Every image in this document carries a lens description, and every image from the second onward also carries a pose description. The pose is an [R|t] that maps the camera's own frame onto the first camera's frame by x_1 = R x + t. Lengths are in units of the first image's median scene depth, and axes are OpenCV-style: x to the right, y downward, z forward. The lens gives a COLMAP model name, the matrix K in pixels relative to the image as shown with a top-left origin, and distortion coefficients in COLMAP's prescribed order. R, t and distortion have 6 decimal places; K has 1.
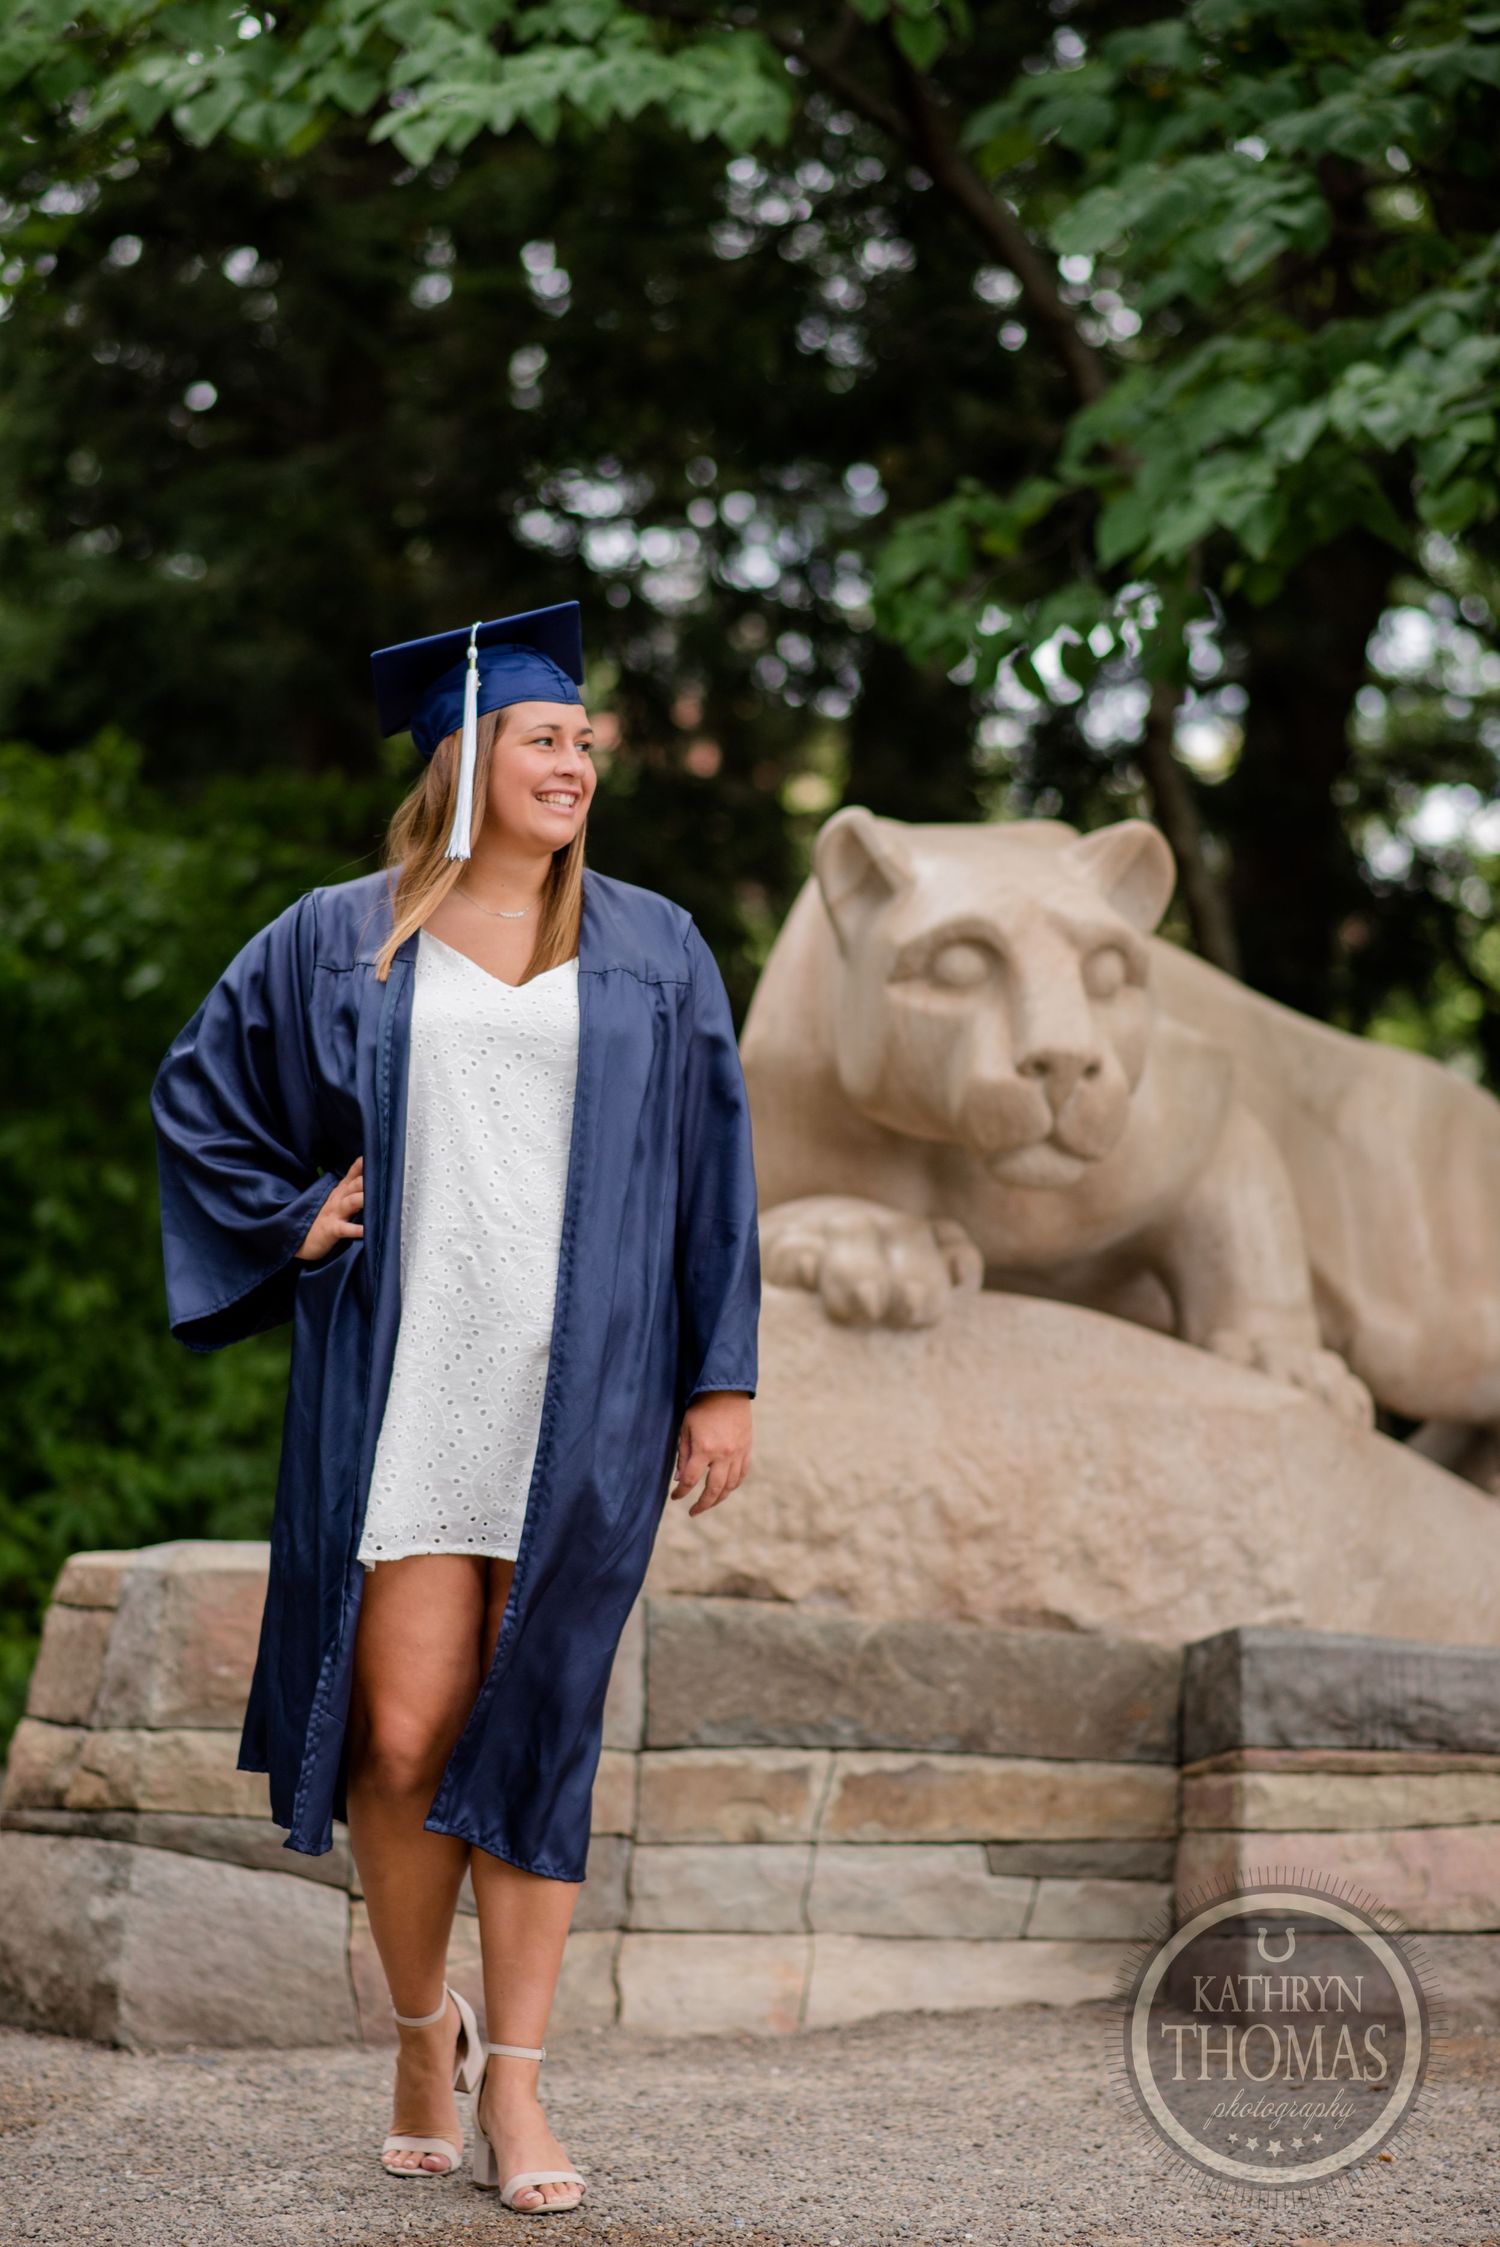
lens RADIAL K [[5616.3, 0, 750.0], [0, 5616.3, 1123.5], [0, 0, 1]] dist [0.029585, 0.917601]
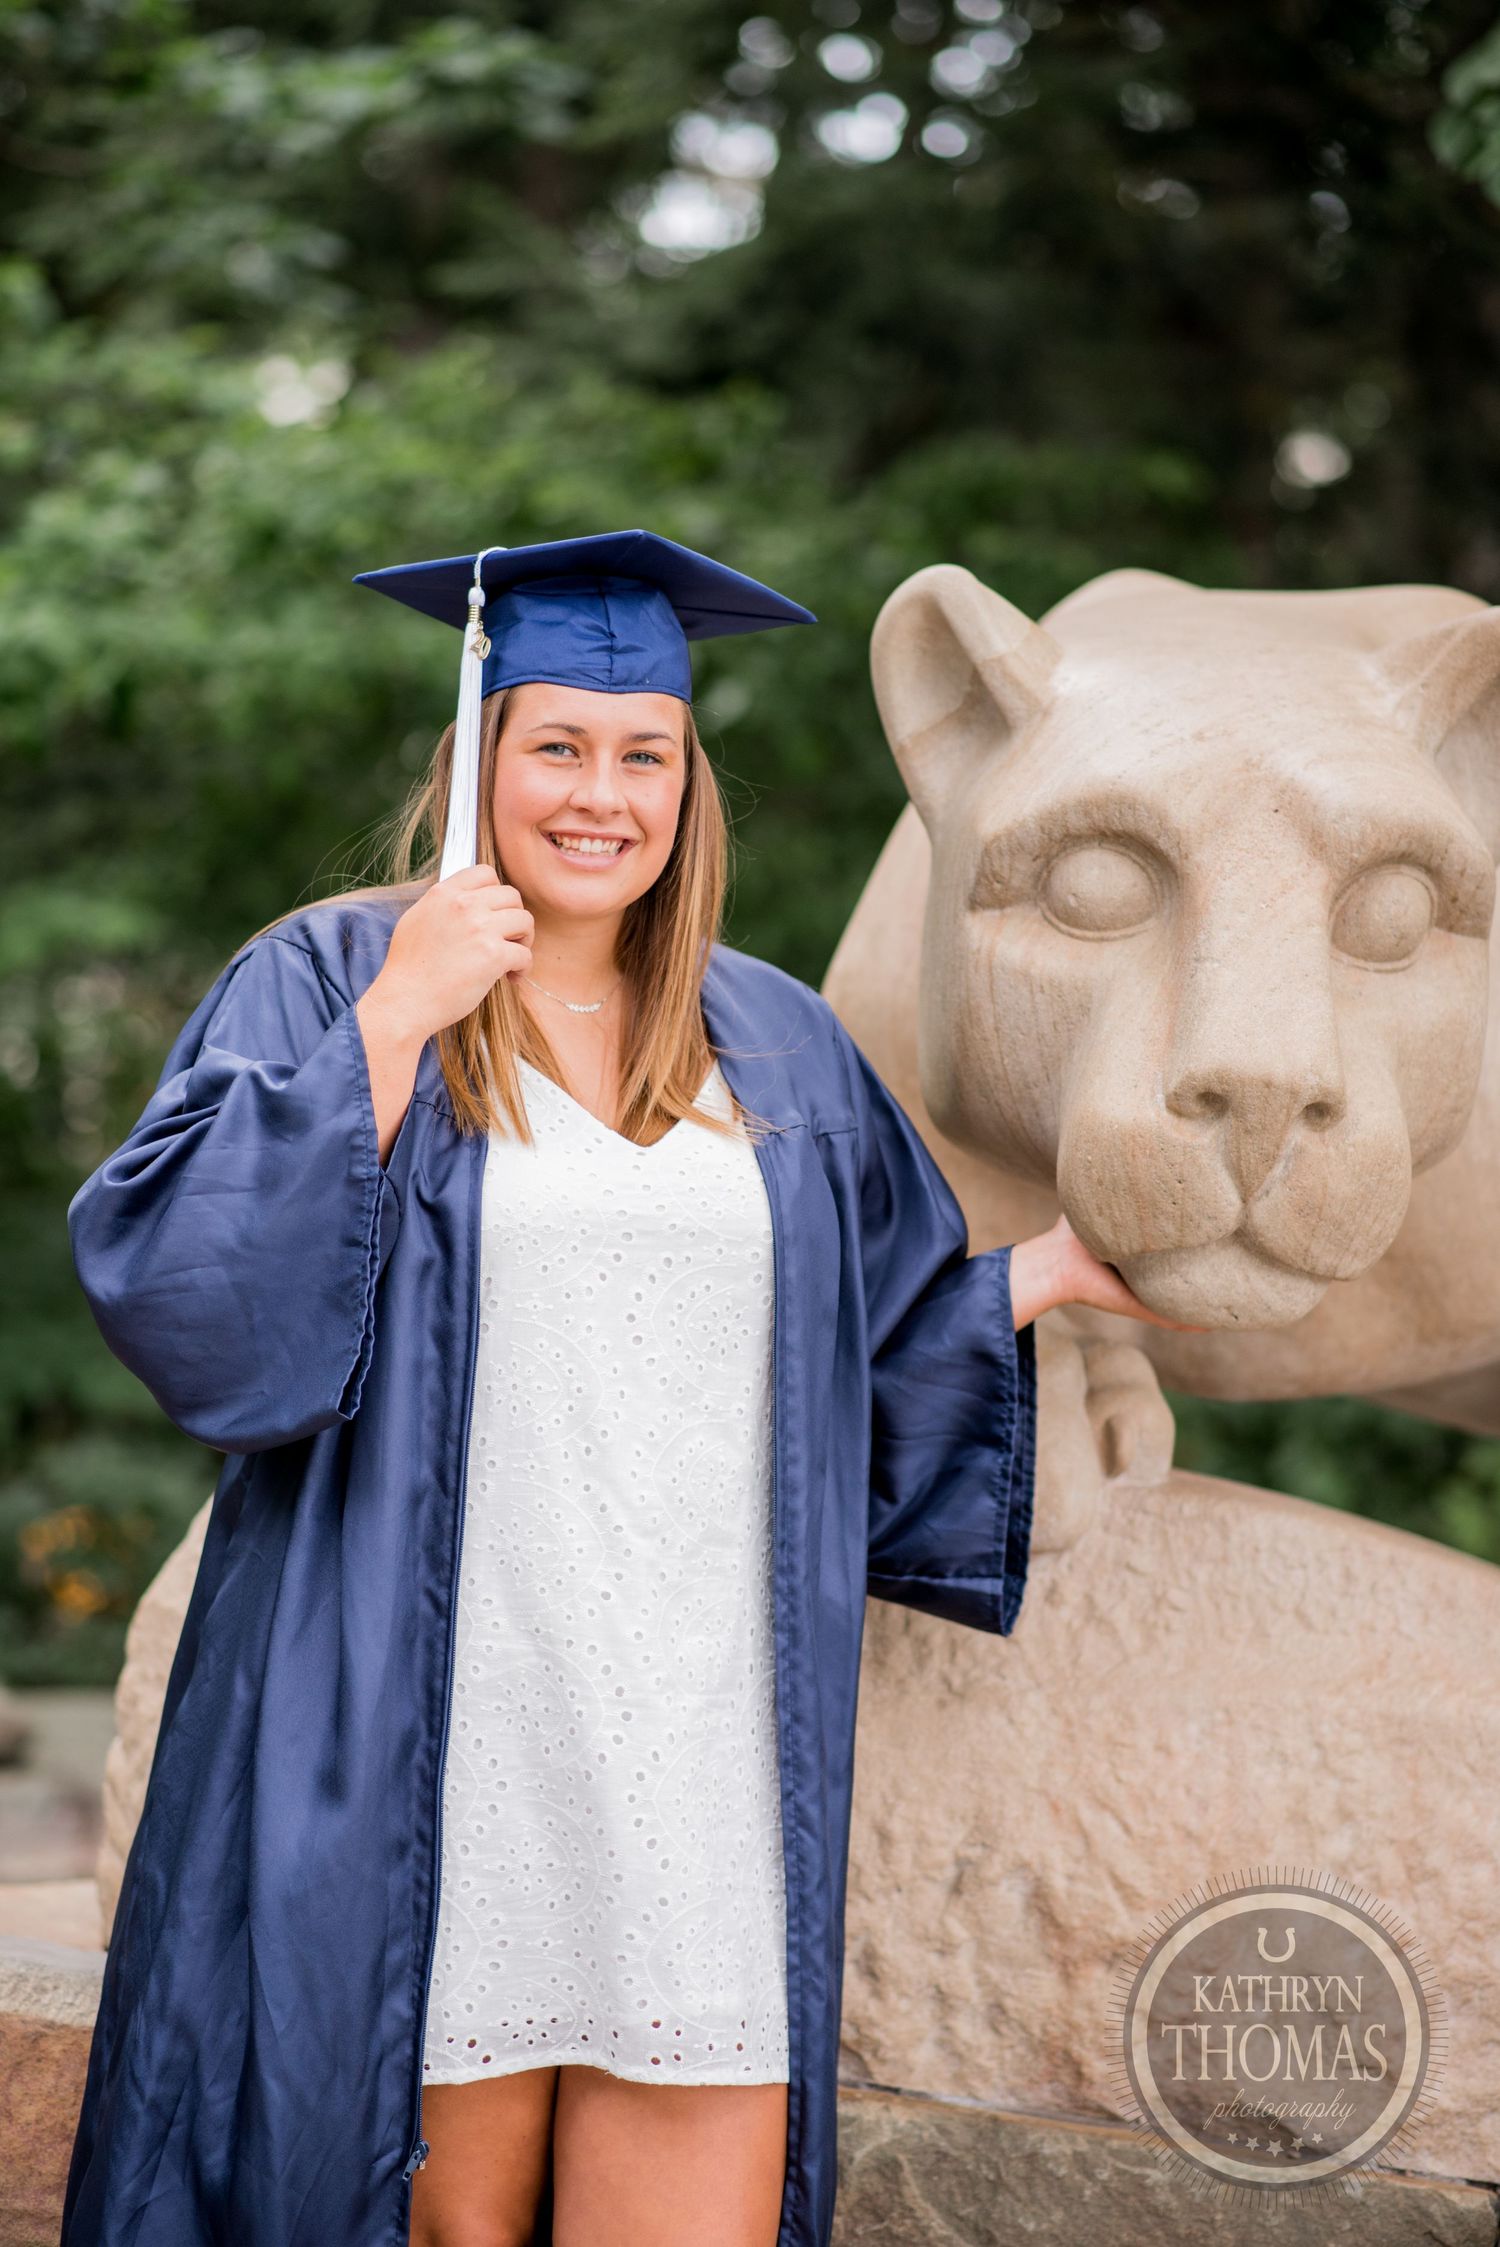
lens RADIAL K [[5237.6, 0, 750.0], [0, 5237.6, 1123.5], [0, 0, 1]] dist [0.004413, 0.601047]
pose [[0.975235, 0.057368, -0.213602, 0.109287], [-0.042002, 0.996238, 0.075797, -0.040967], [0.217147, -0.064948, 0.973976, 0.524886]]
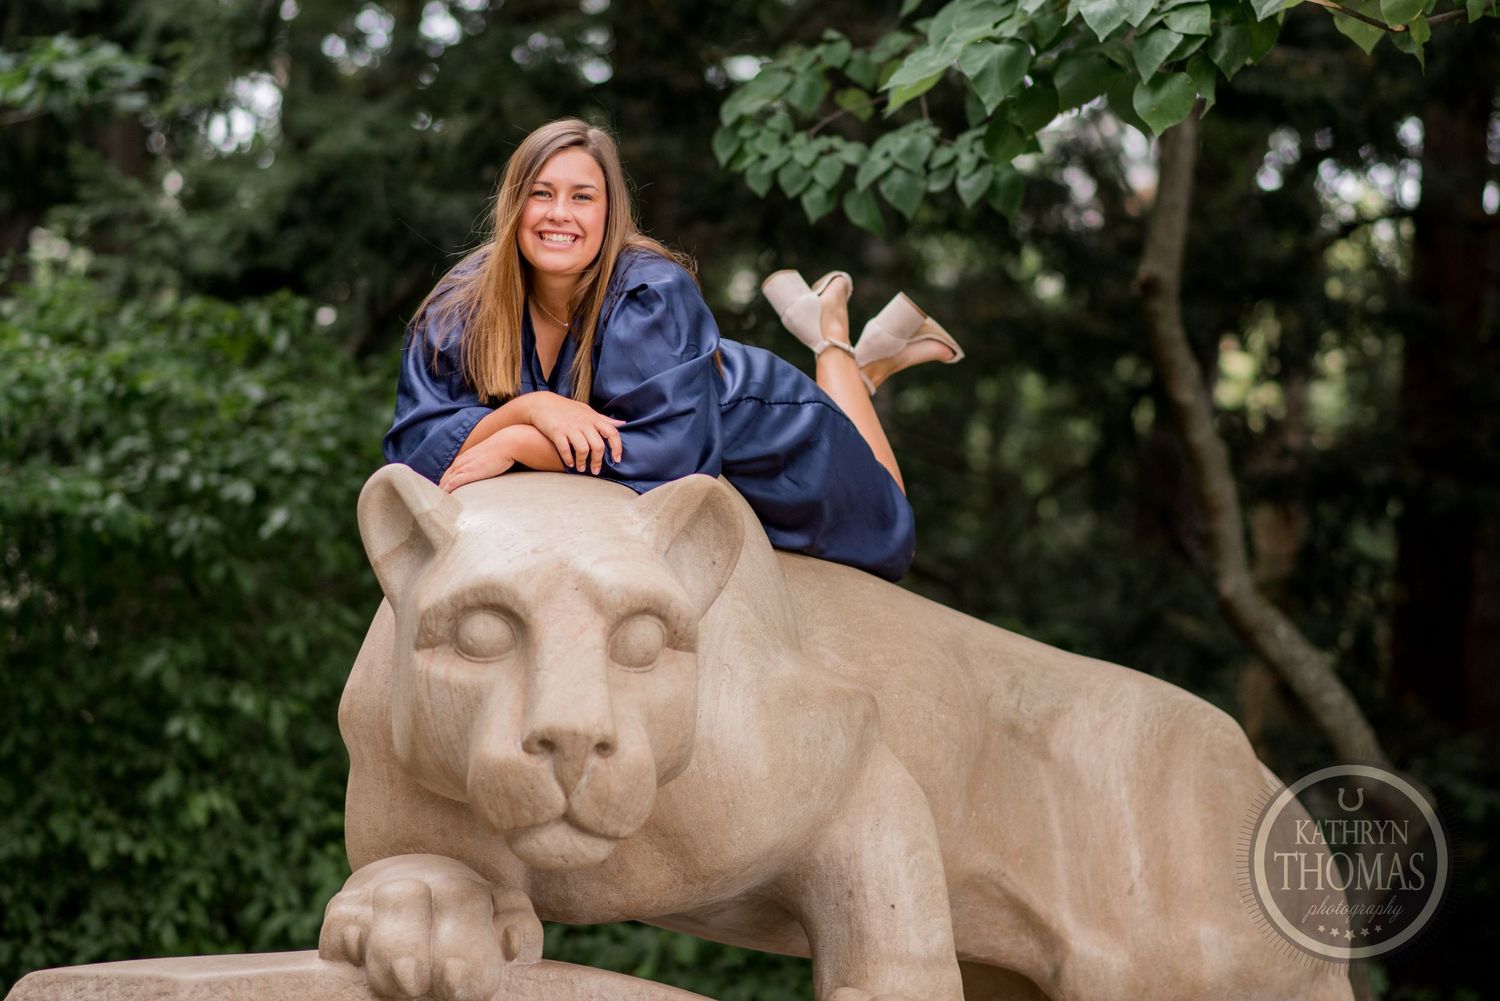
lens RADIAL K [[4481.3, 0, 818.0], [0, 4481.3, 375.6], [0, 0, 1]] dist [0.017915, 0.598232]
pose [[0.994679, -0.002438, -0.102995, 0.171691], [-0.000854, 0.999490, -0.031916, -0.047164], [0.103020, 0.031834, 0.994170, 0.247260]]
